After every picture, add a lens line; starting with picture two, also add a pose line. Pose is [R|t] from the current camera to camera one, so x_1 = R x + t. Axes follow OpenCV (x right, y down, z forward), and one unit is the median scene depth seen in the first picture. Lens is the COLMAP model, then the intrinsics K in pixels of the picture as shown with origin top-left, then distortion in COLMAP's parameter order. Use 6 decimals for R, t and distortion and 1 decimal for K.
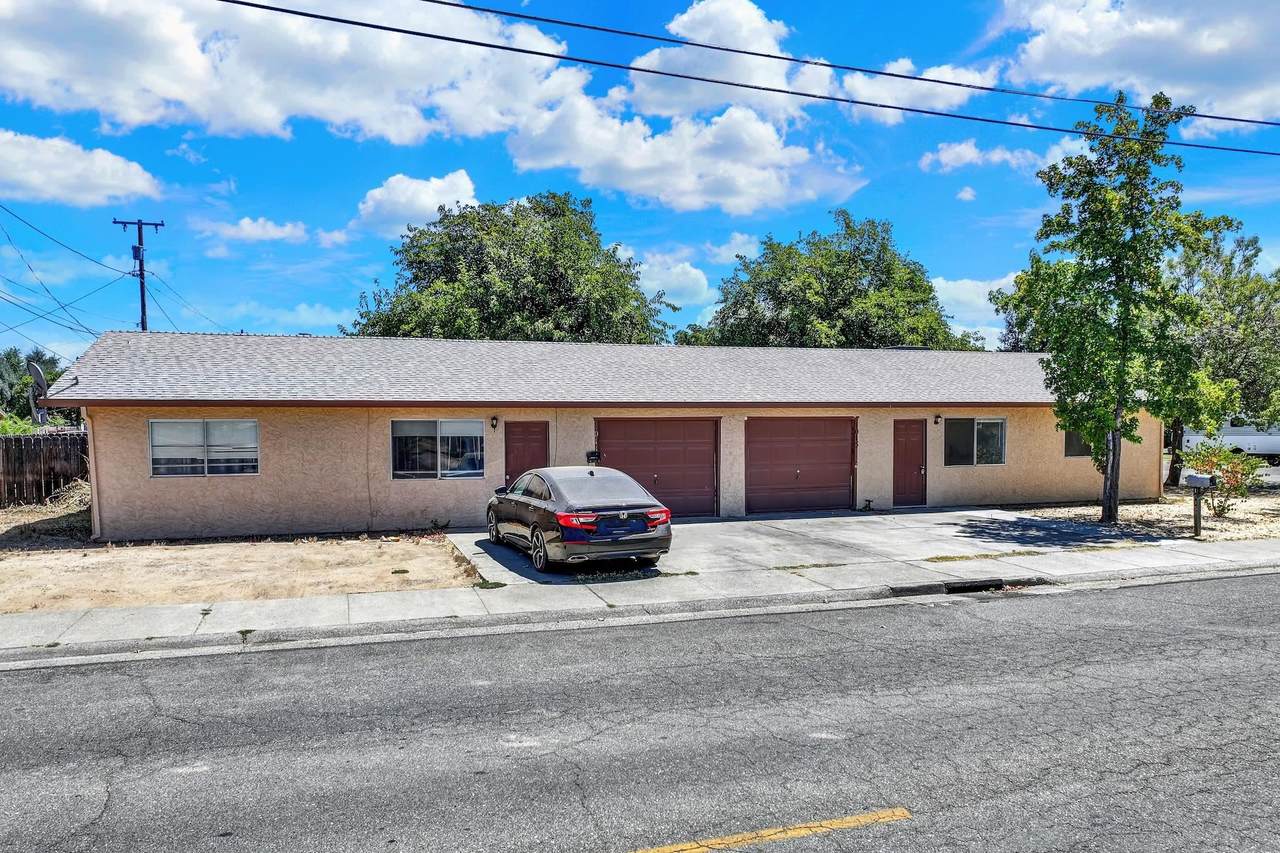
lens RADIAL K [[913.0, 0, 640.8], [0, 913.0, 435.8], [0, 0, 1]] dist [0.001144, -0.000914]
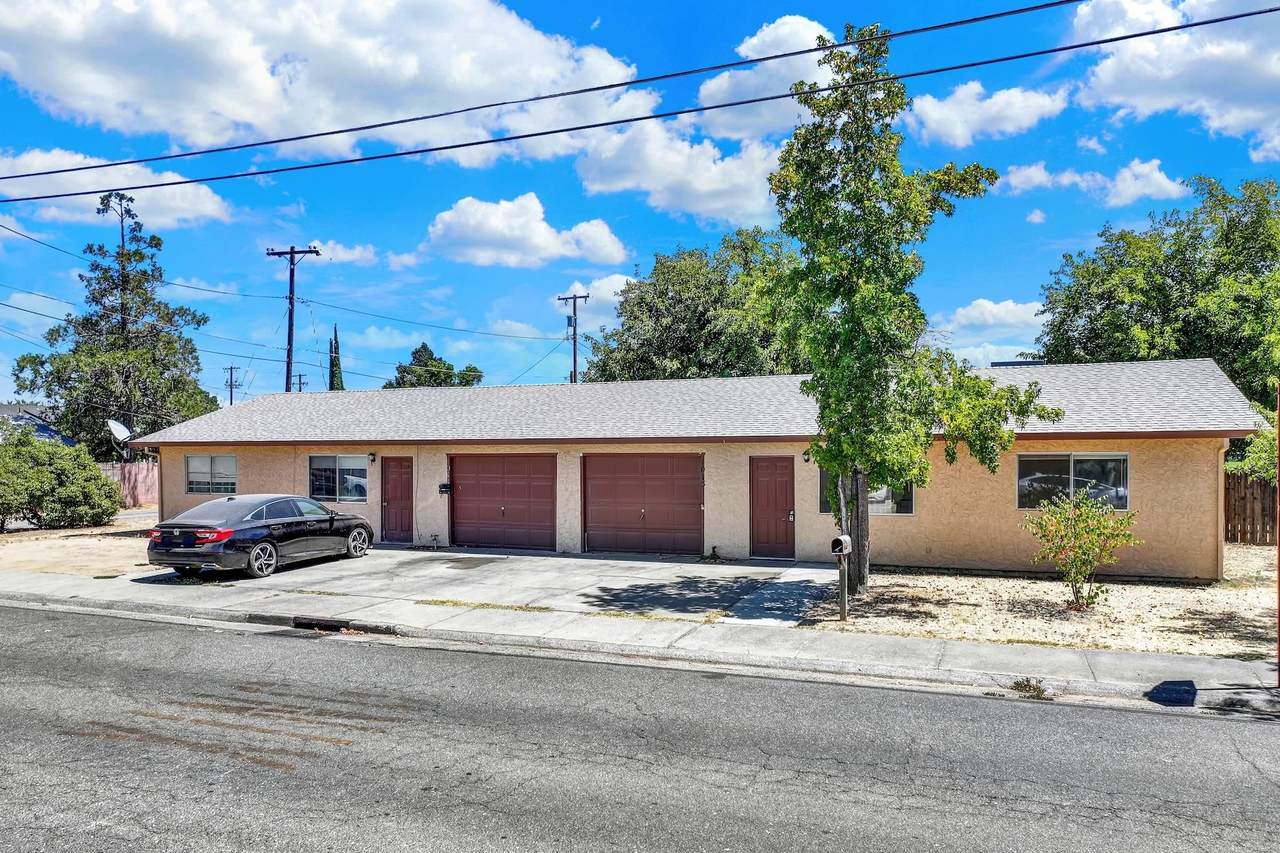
lens RADIAL K [[906.8, 0, 640.0], [0, 906.8, 426.5], [0, 0, 1]] dist [0.001317, 0.002791]
pose [[0.748339, -0.018306, -0.663063, 0.885621], [-0.011699, 0.999099, -0.040787, -0.010923], [0.663213, 0.038280, 0.747451, 0.328854]]
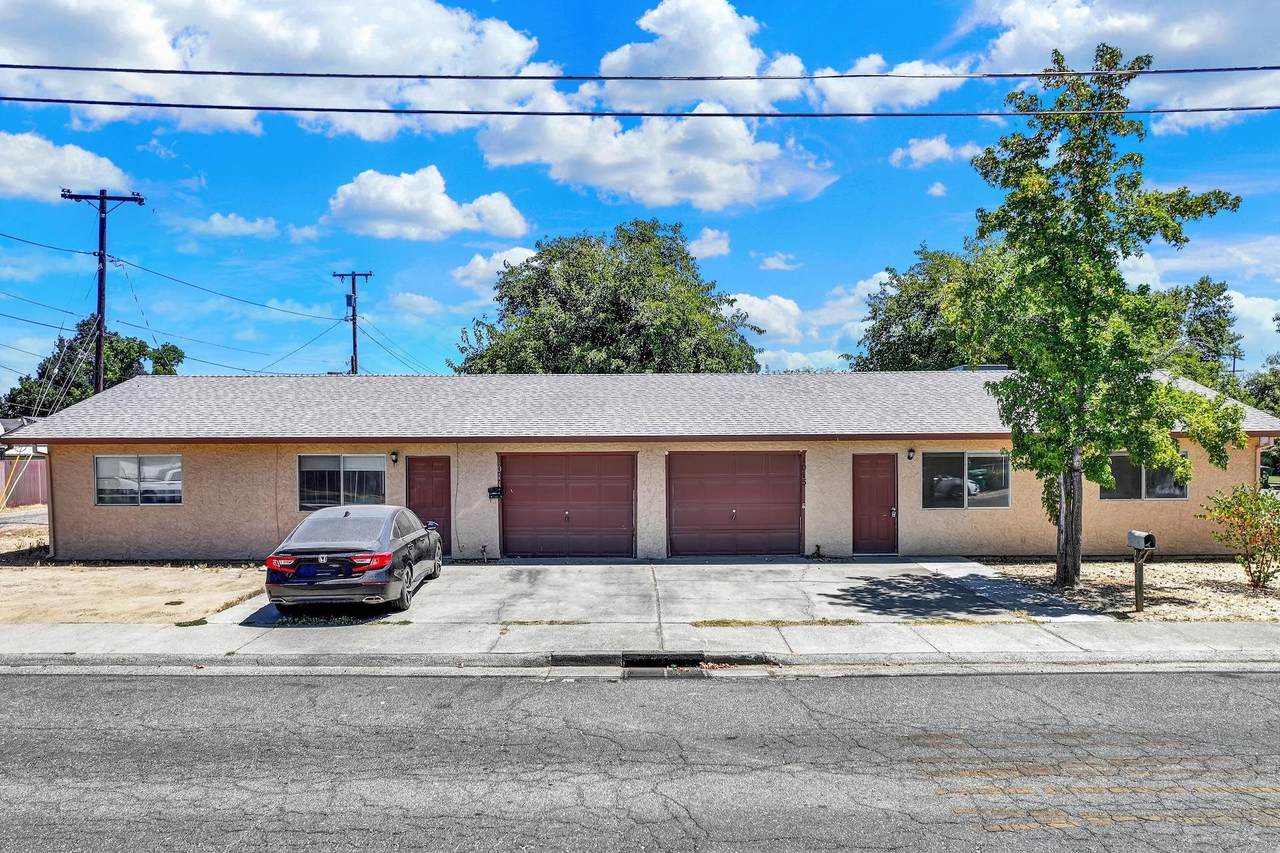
lens RADIAL K [[906.8, 0, 640.0], [0, 906.8, 426.5], [0, 0, 1]] dist [0.001317, 0.002791]
pose [[0.943182, -0.006646, -0.332211, 0.429372], [-0.004202, 0.999481, -0.031926, -0.017819], [0.332250, 0.031508, 0.942665, 0.129261]]
